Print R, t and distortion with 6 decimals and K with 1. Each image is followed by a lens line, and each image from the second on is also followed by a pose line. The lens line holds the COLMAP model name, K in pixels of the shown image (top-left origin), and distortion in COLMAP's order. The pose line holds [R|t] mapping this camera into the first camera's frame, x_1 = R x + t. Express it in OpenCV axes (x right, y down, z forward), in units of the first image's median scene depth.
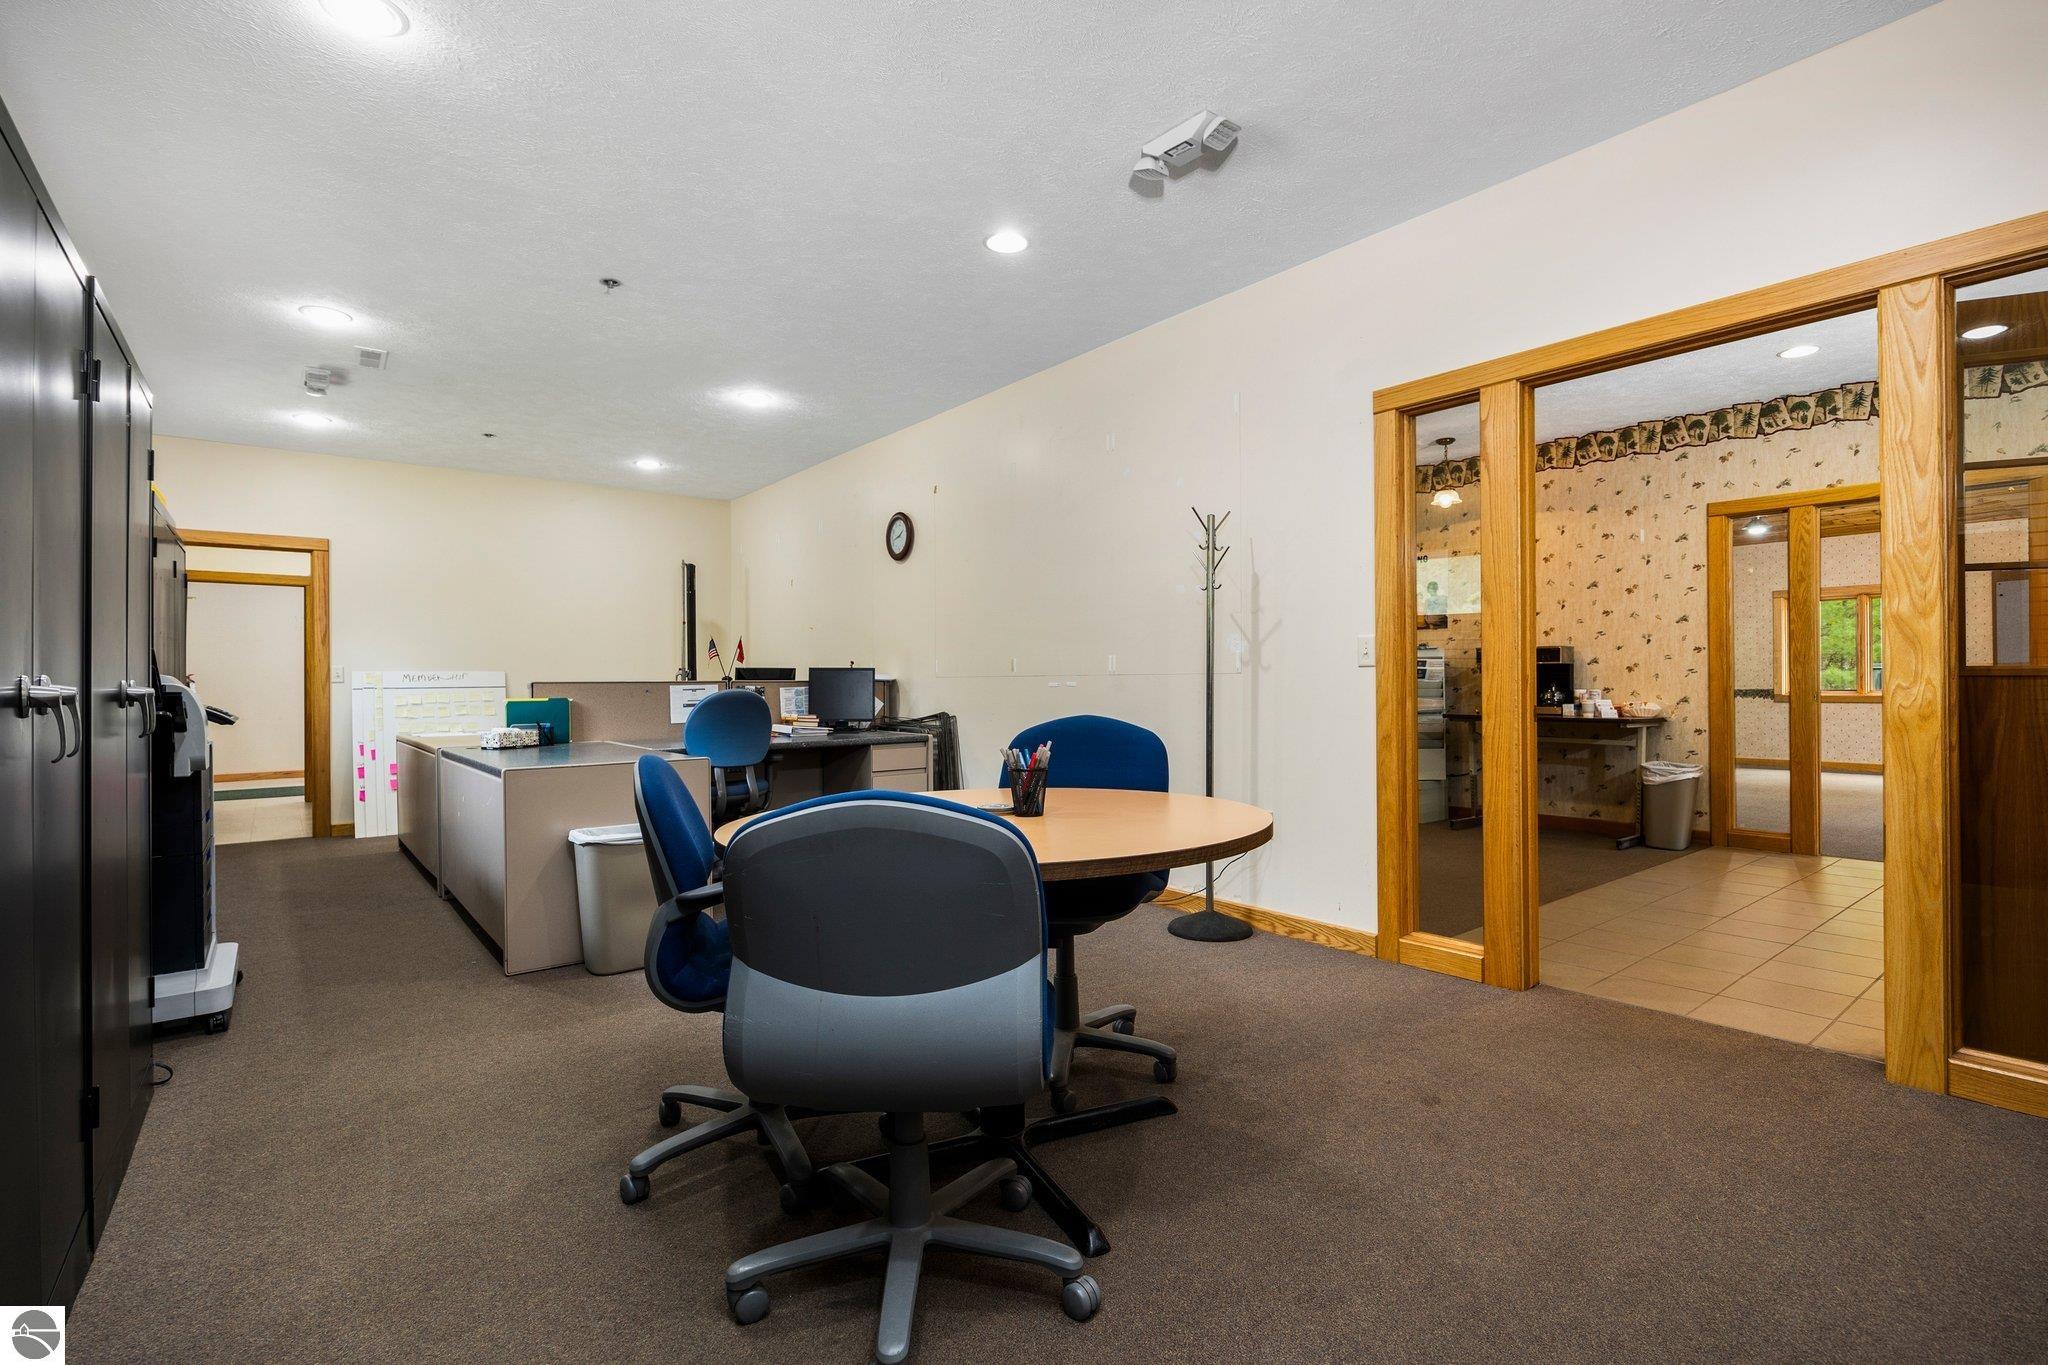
lens RADIAL K [[938.2, 0, 1042.2], [0, 938.2, 680.0], [0, 0, 1]] dist [0.000657, -0.000648]
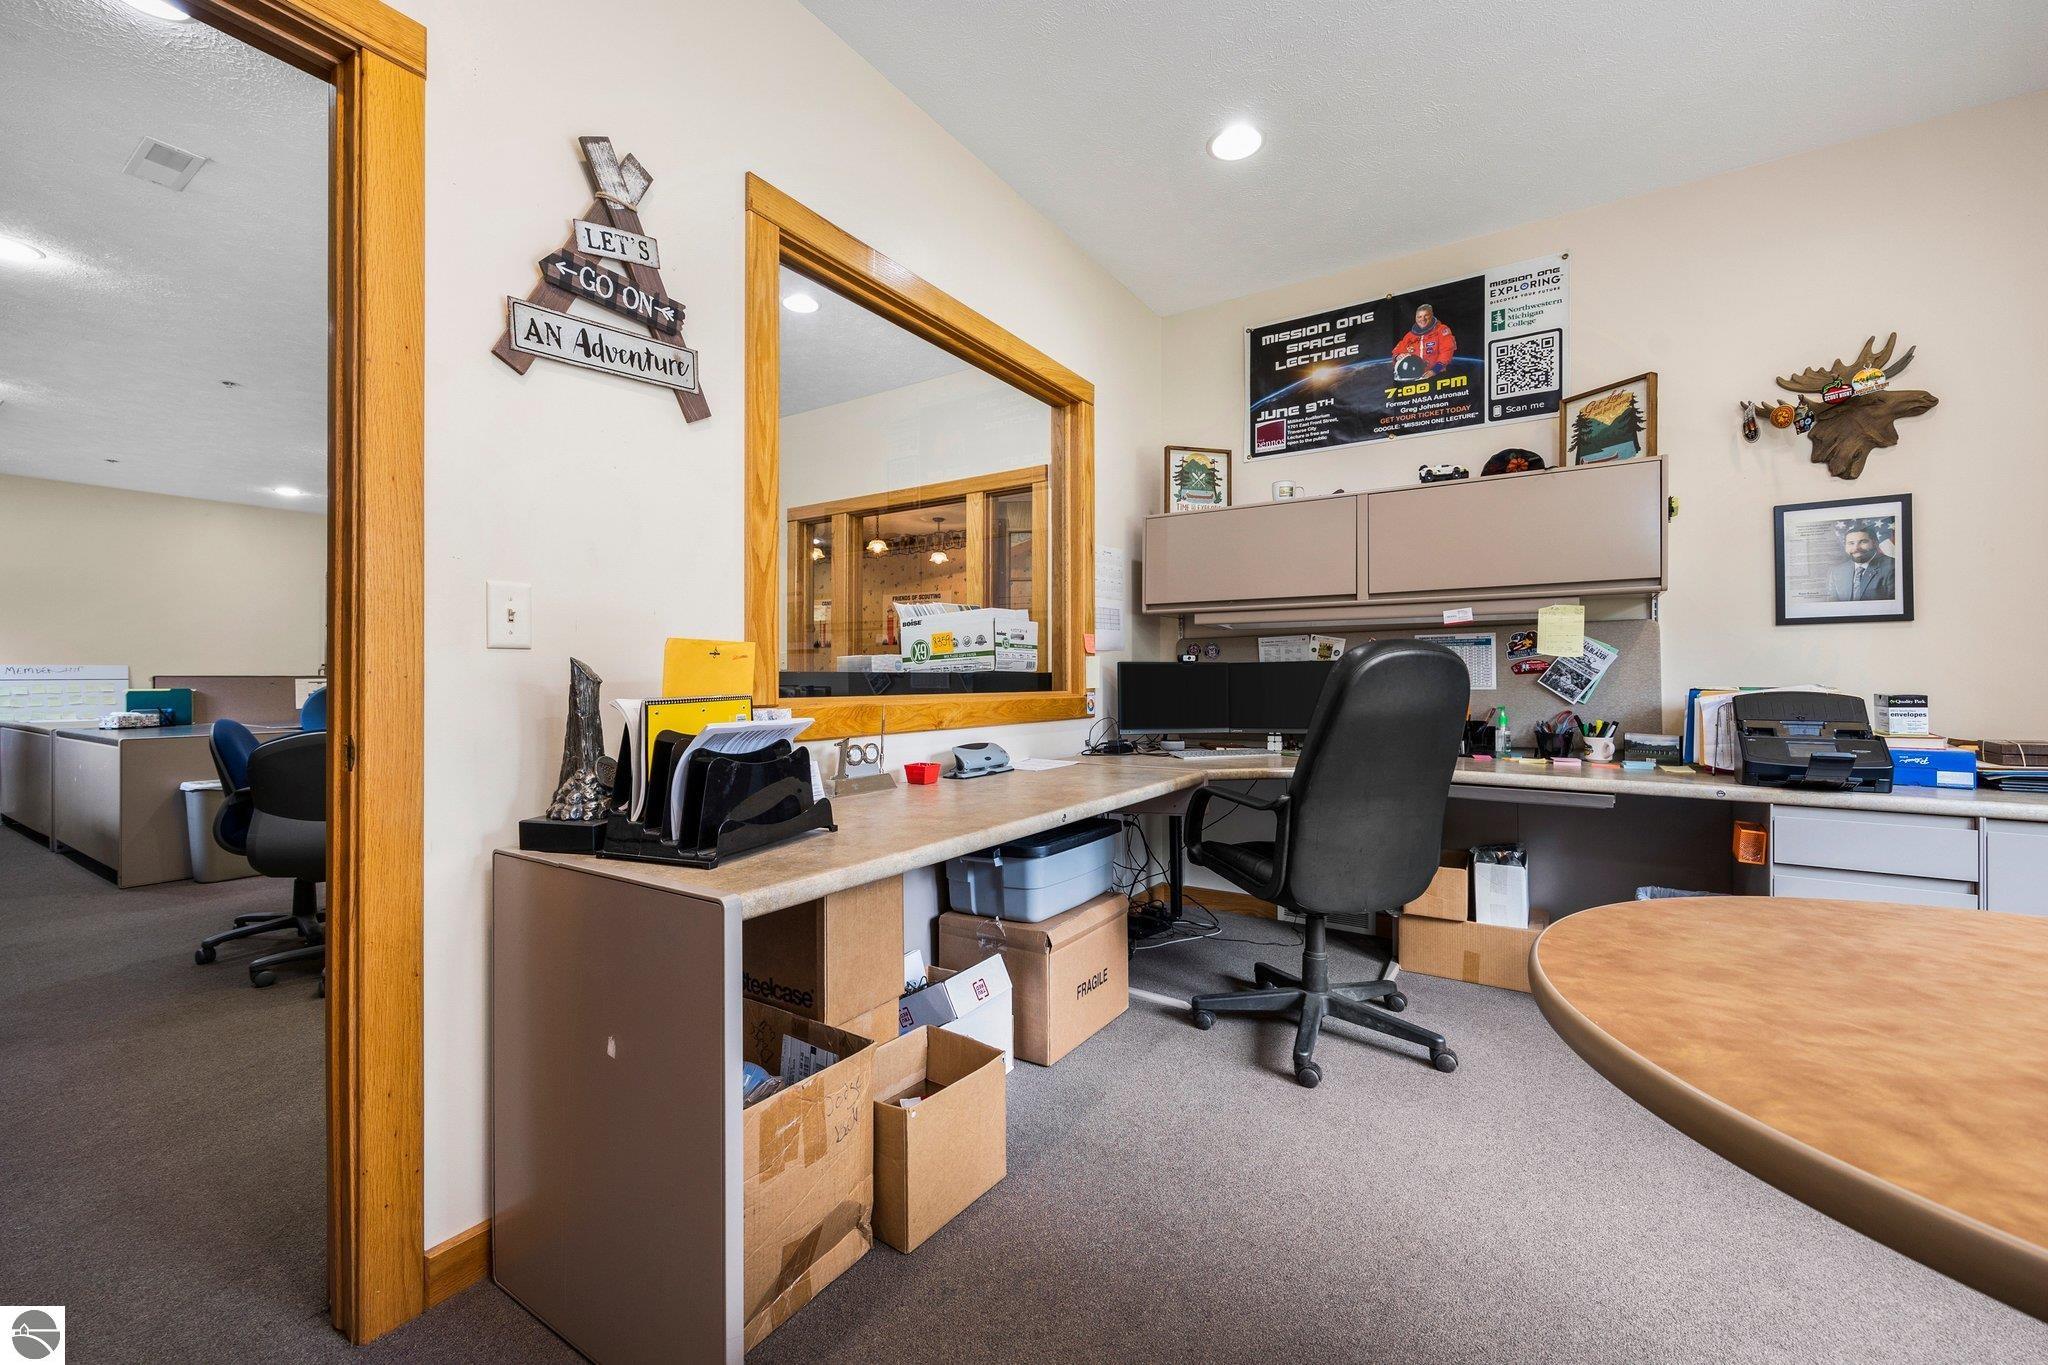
lens RADIAL K [[827.6, 0, 1071.3], [0, 827.6, 662.3], [0, 0, 1]] dist [-0.001710, -0.000383]
pose [[0.946804, 0.008696, 0.321693, 0.259226], [-0.004221, 0.999884, -0.014606, -0.004567], [-0.321783, 0.012471, 0.946731, -0.433508]]
